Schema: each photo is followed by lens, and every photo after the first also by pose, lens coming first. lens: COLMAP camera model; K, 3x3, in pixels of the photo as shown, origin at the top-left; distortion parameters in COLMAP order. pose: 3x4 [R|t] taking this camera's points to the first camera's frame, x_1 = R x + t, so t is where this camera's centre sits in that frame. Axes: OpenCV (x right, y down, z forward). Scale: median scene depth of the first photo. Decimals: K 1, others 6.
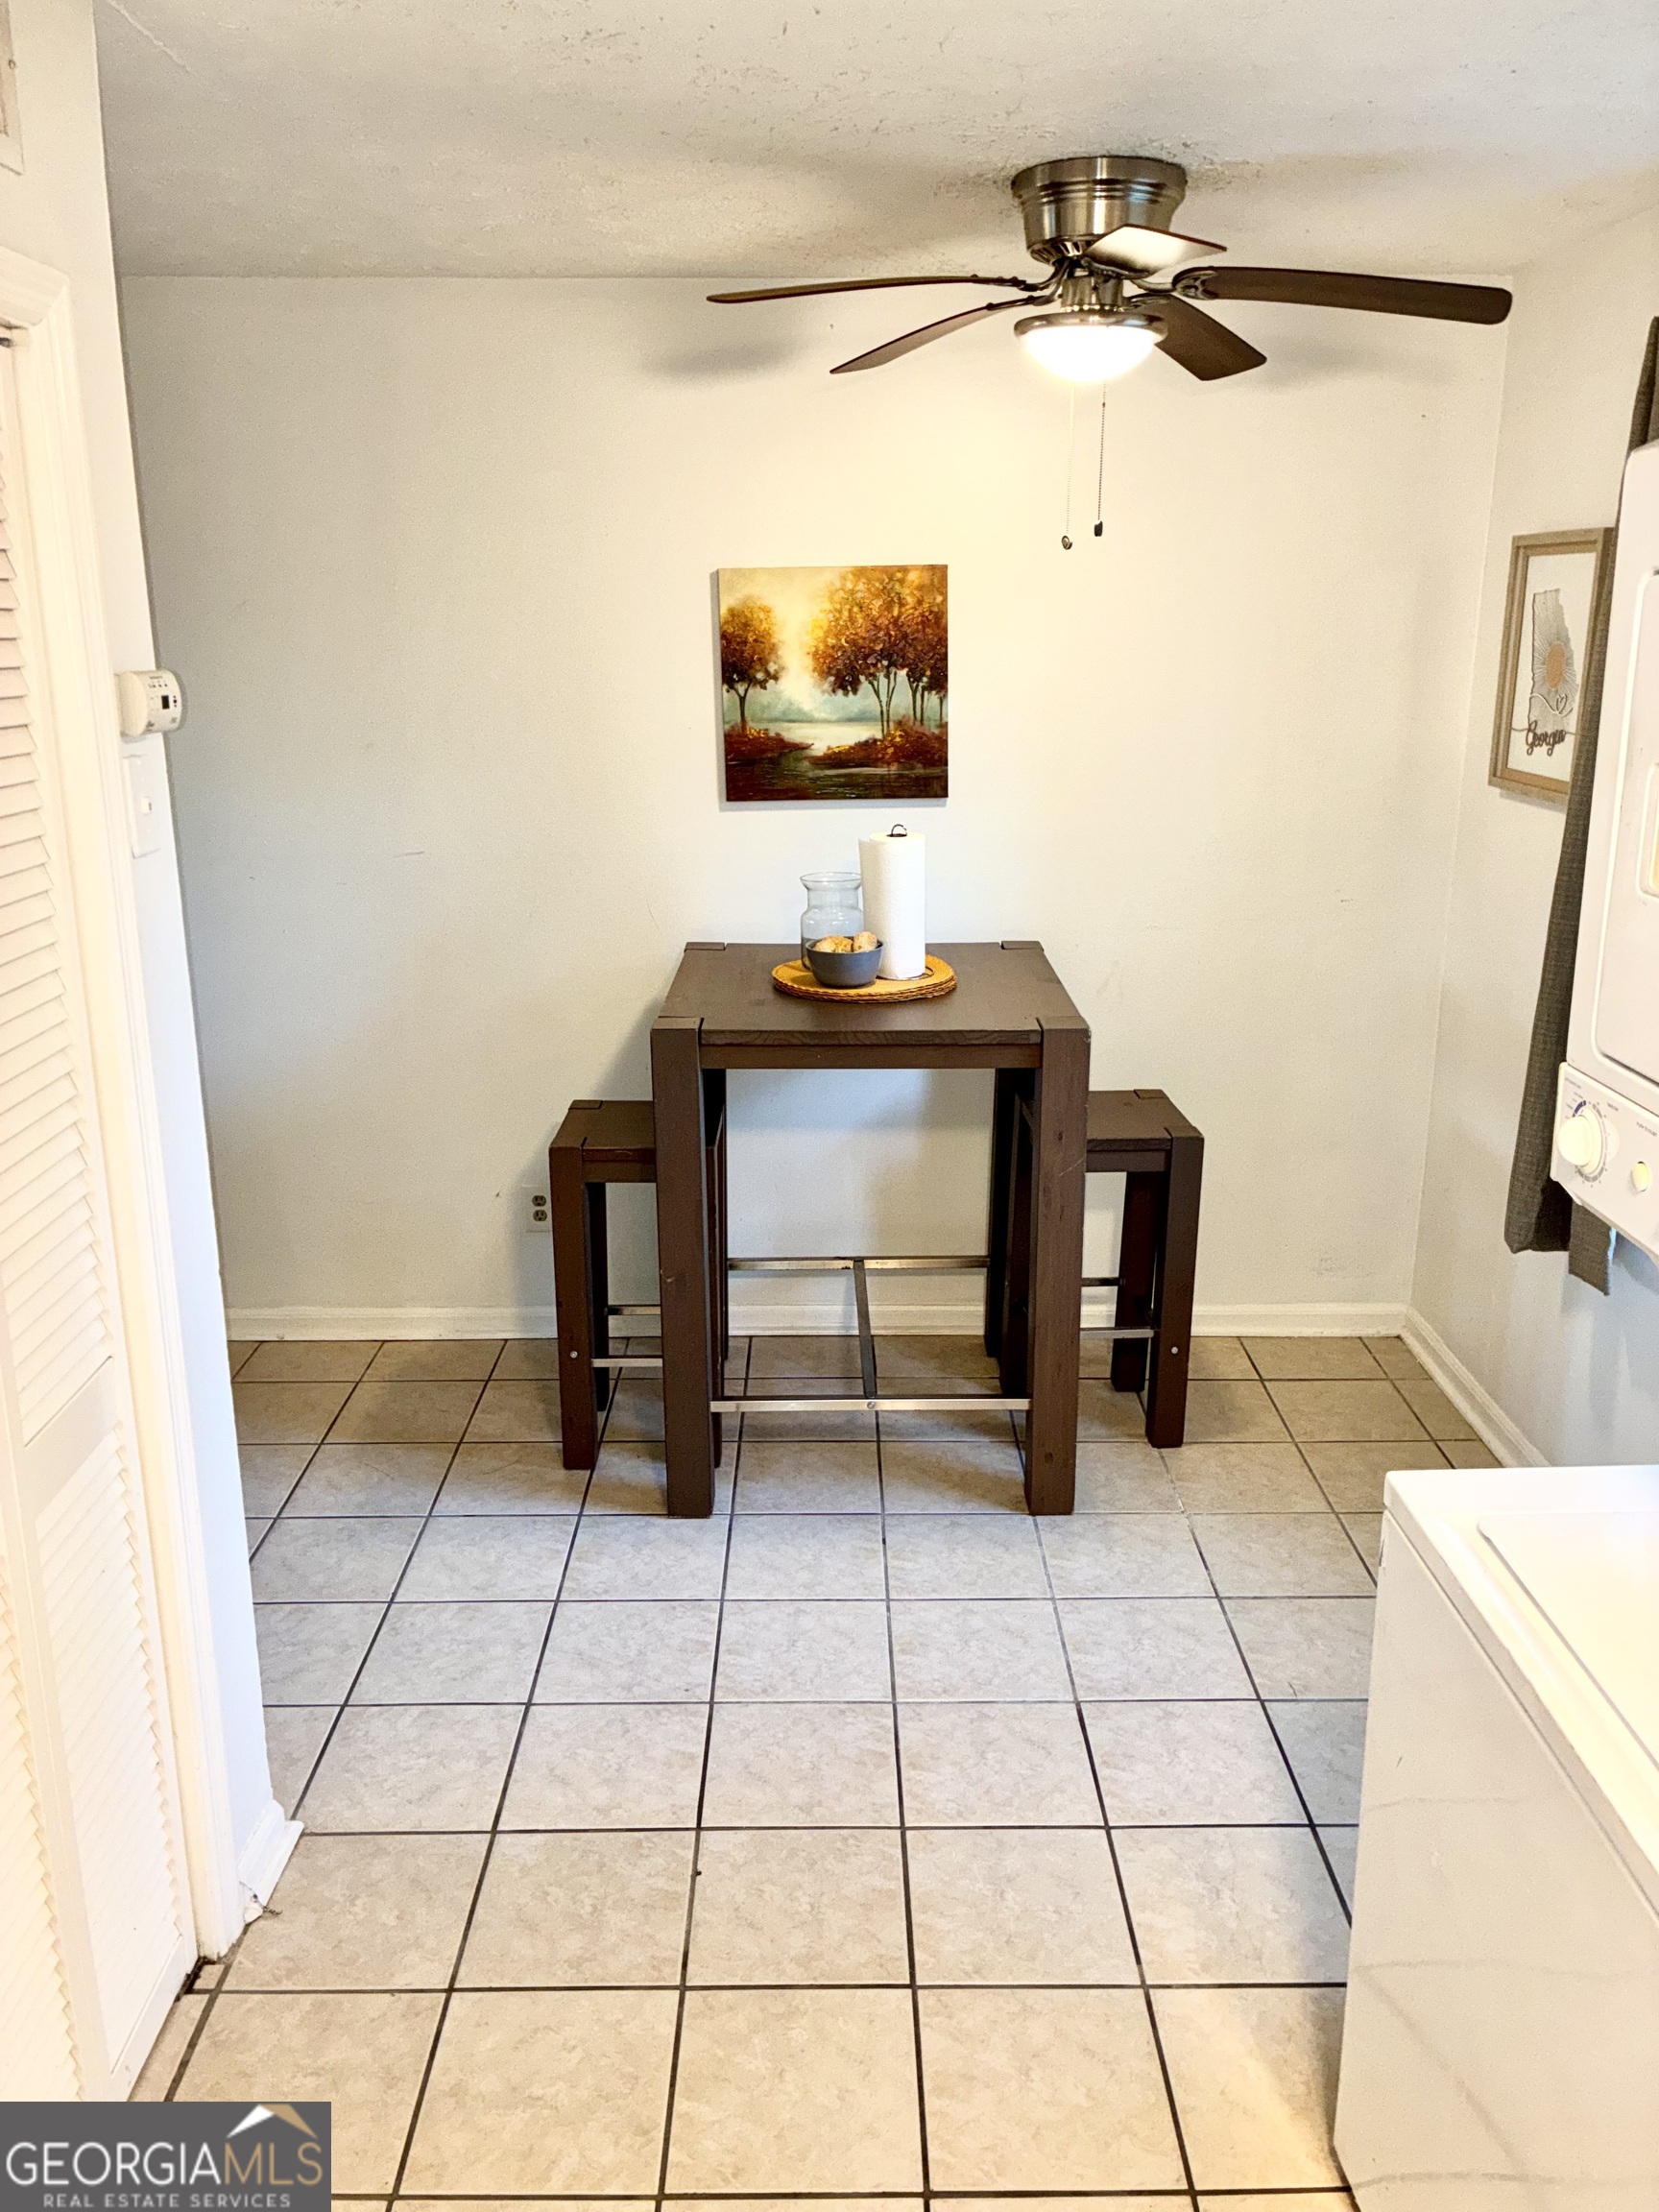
lens RADIAL K [[1688.7, 0, 835.5], [0, 1688.7, 1095.2], [0, 0, 1]] dist [0.046695, -0.050415]
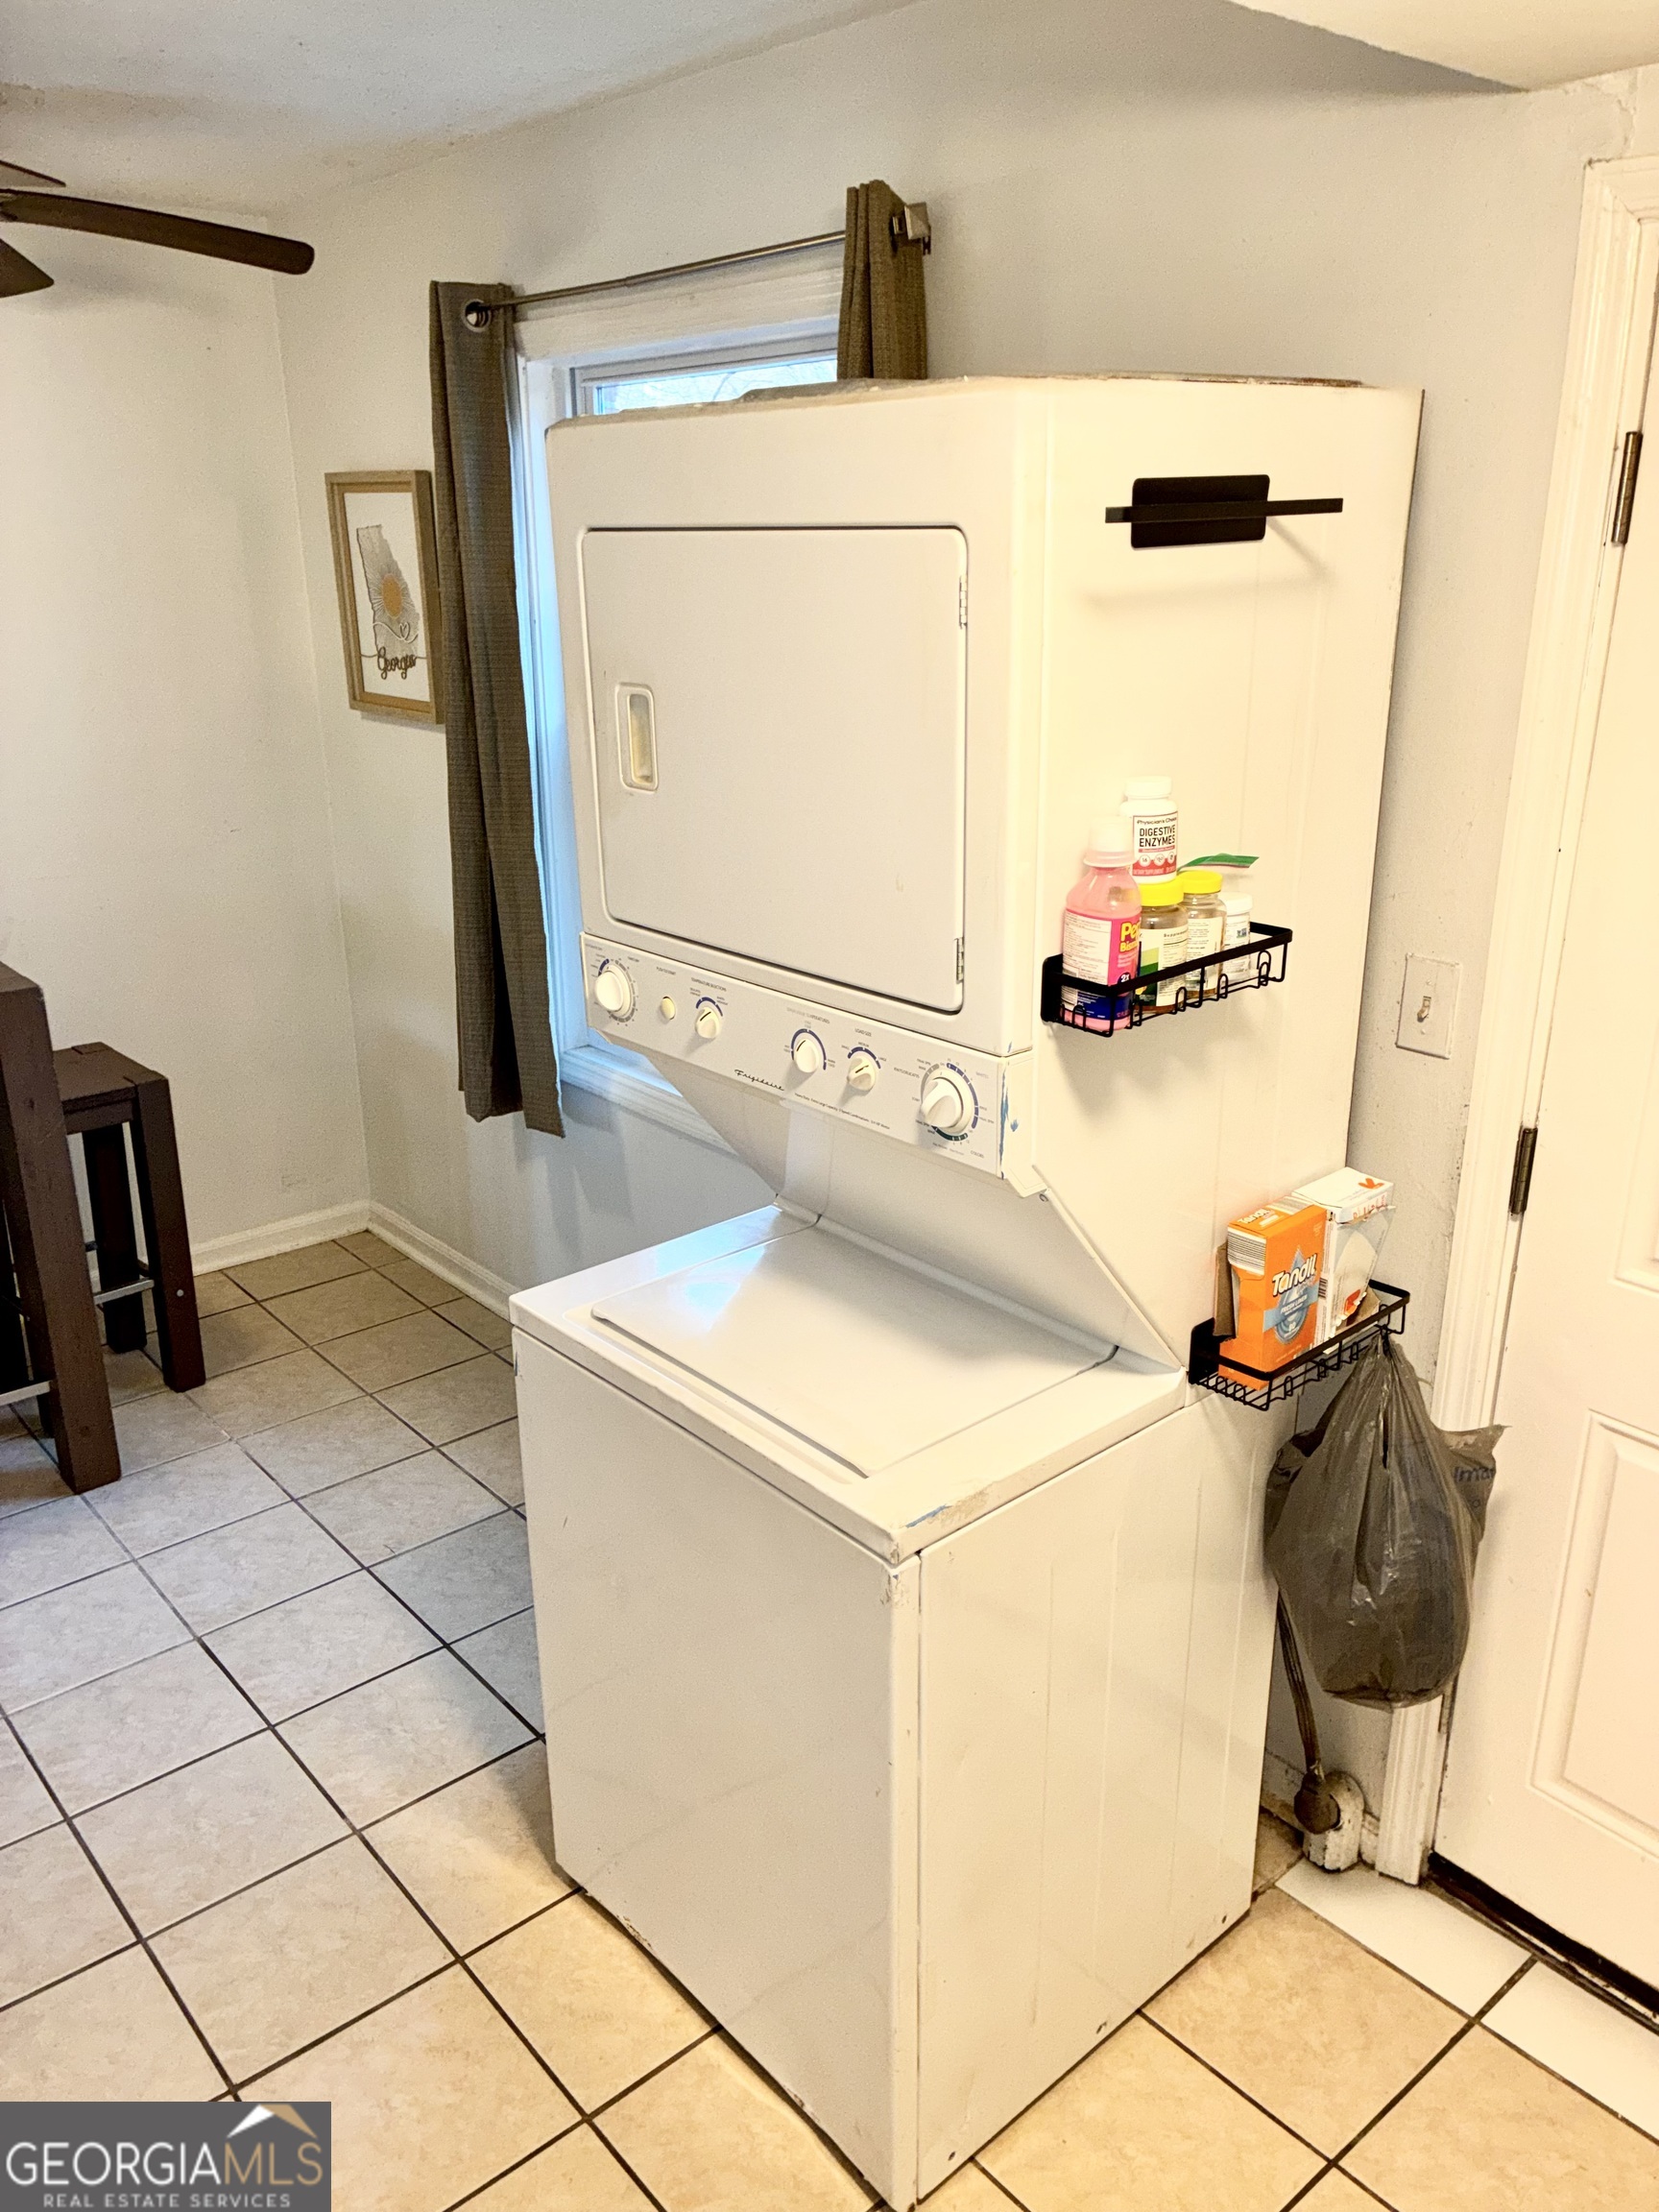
lens RADIAL K [[1688.7, 0, 841.9], [0, 1688.7, 1135.6], [0, 0, 1]] dist [0.046695, -0.050415]
pose [[0.762070, -0.216607, 0.610189, -0.103774], [0.176755, 0.976185, 0.125780, 0.001901], [-0.622903, 0.012001, 0.782207, -0.038563]]
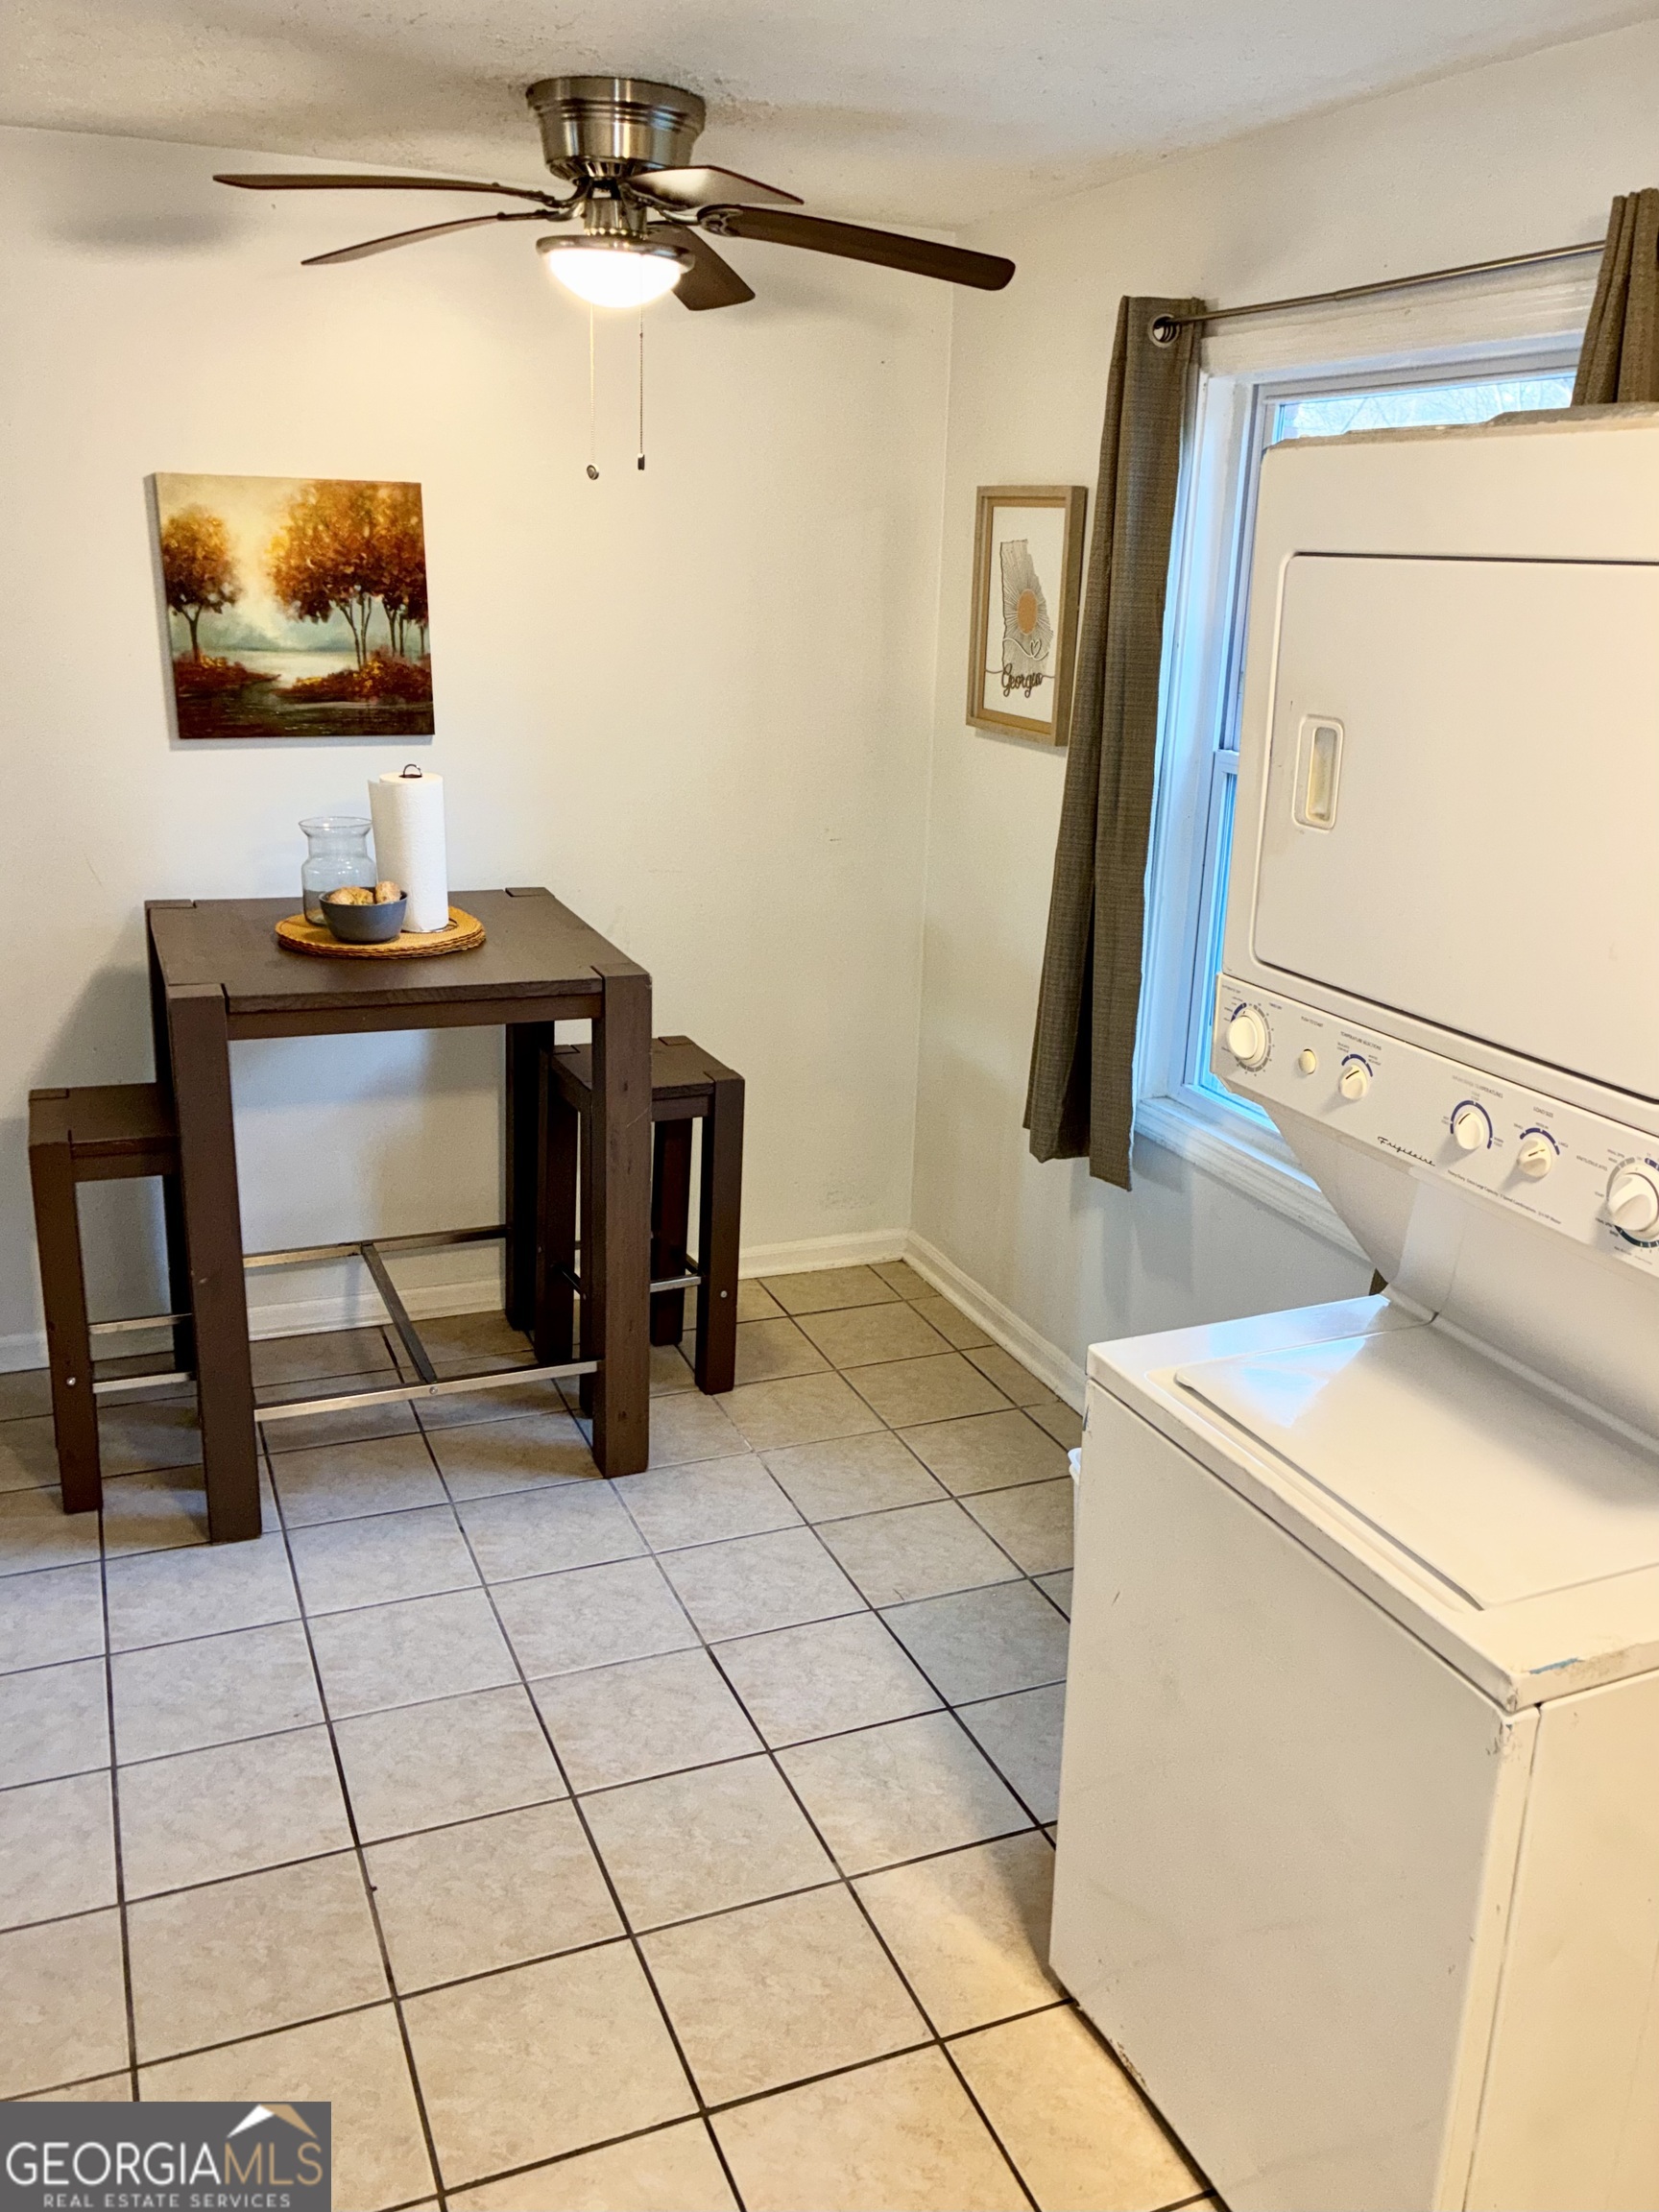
lens RADIAL K [[1853.8, 0, 863.1], [0, 1853.8, 1107.7], [0, 0, 1]] dist [0.036743, -0.032740]
pose [[0.920983, -0.079011, 0.381507, -0.141979], [0.068600, 0.996808, 0.040835, 0.002282], [-0.383516, -0.011437, 0.923463, -0.038972]]
